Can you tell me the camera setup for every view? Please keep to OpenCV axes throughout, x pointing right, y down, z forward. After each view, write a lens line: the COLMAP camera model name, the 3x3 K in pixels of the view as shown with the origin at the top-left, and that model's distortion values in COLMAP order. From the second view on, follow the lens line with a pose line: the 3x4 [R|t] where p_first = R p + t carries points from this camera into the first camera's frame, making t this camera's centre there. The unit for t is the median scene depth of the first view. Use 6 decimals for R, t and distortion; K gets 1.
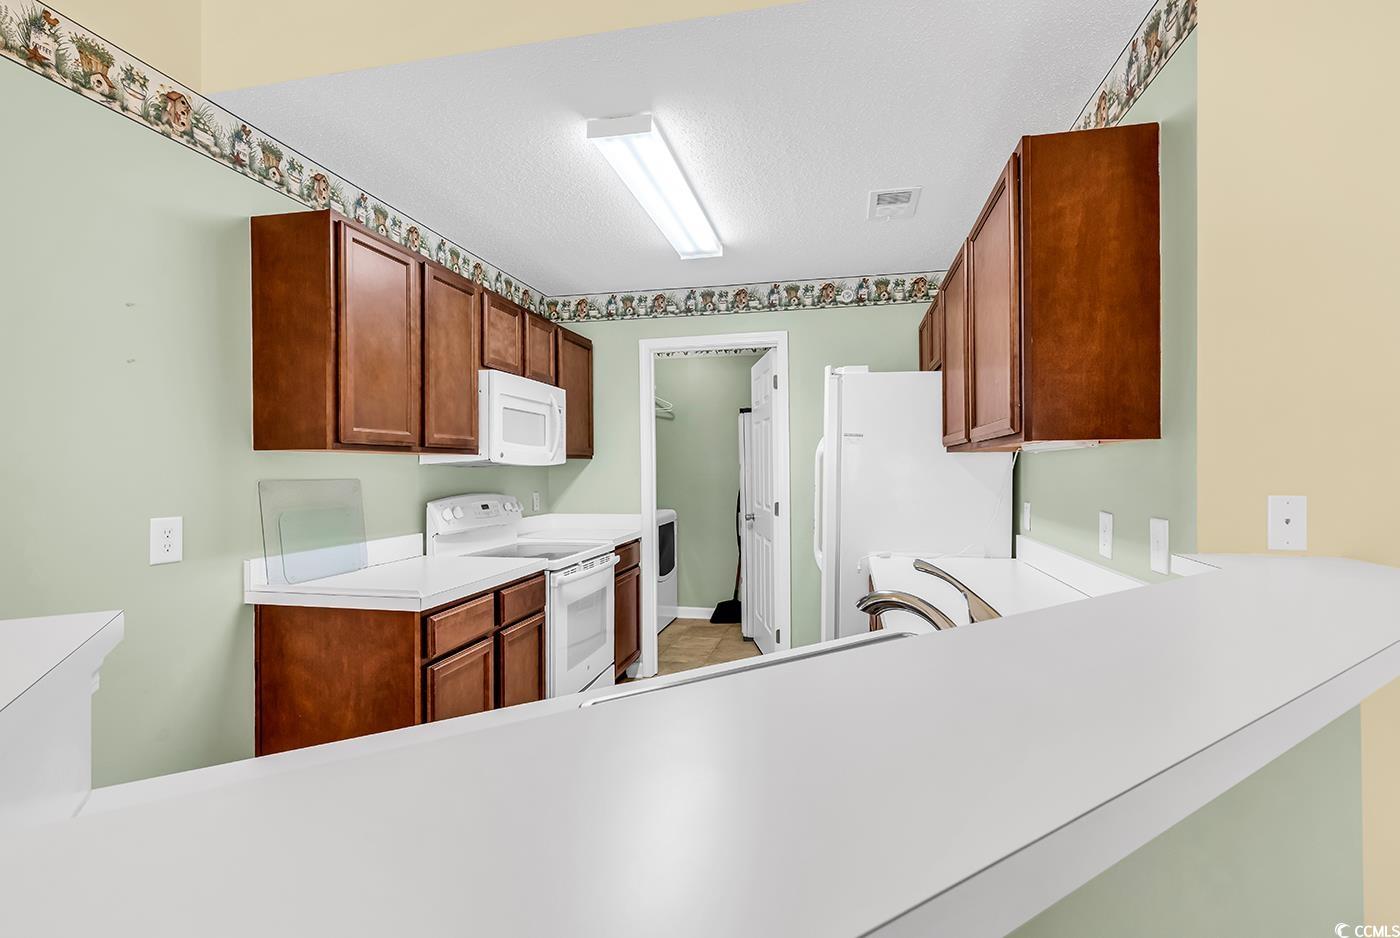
lens RADIAL K [[642.5, 0, 723.6], [0, 642.5, 470.1], [0, 0, 1]] dist [0.002558, 0.000087]
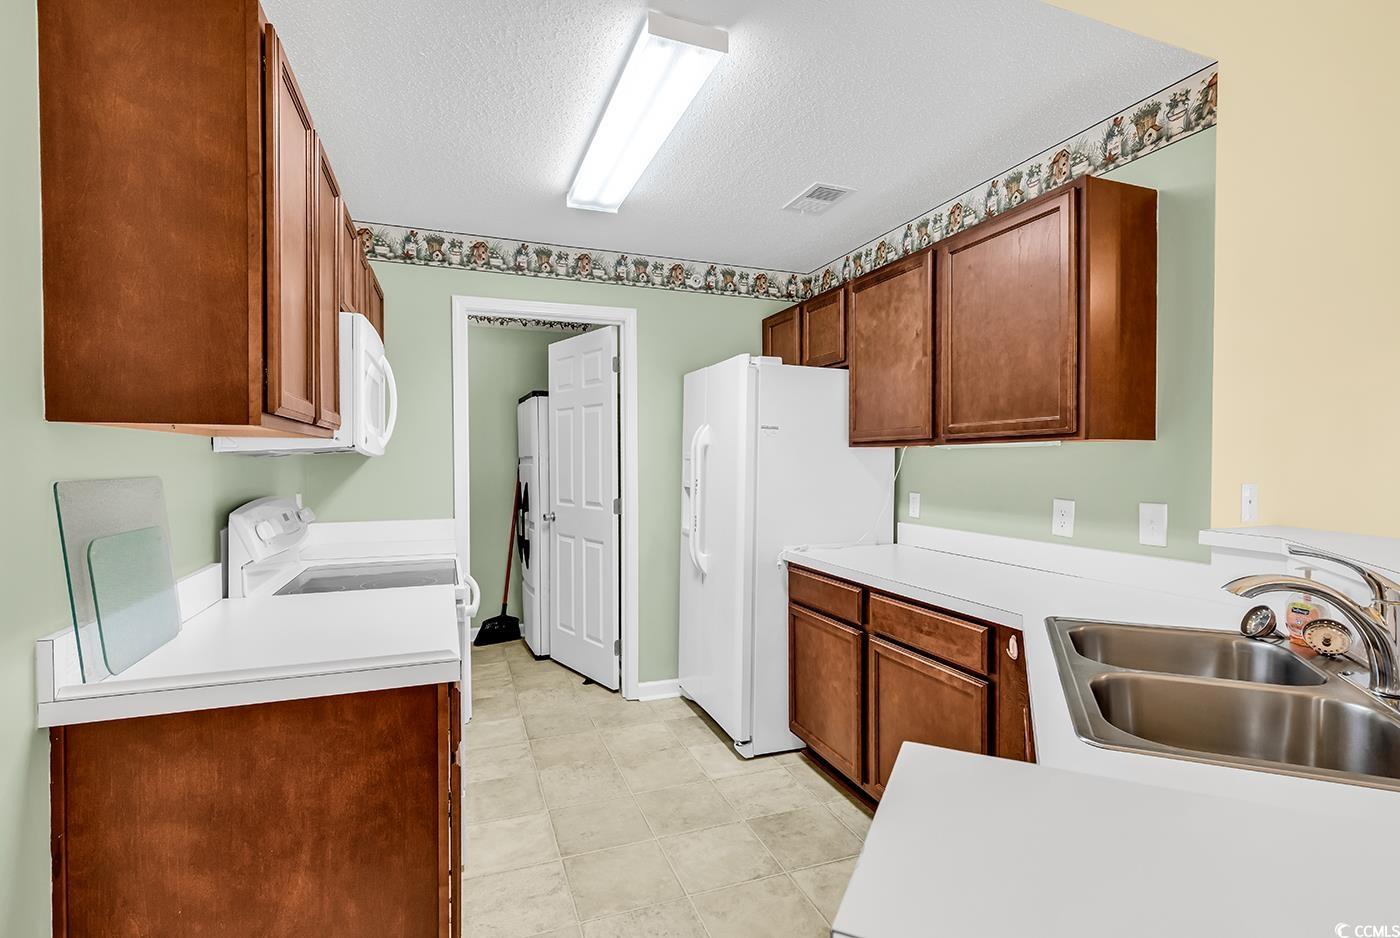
lens RADIAL K [[663.5, 0, 721.6], [0, 663.5, 468.4], [0, 0, 1]] dist [0.000815, -0.000112]
pose [[0.839490, -0.000707, 0.543374, -0.312329], [-0.003656, 0.999969, 0.006948, 0.000381], [-0.543362, -0.007820, 0.839462, 0.151452]]
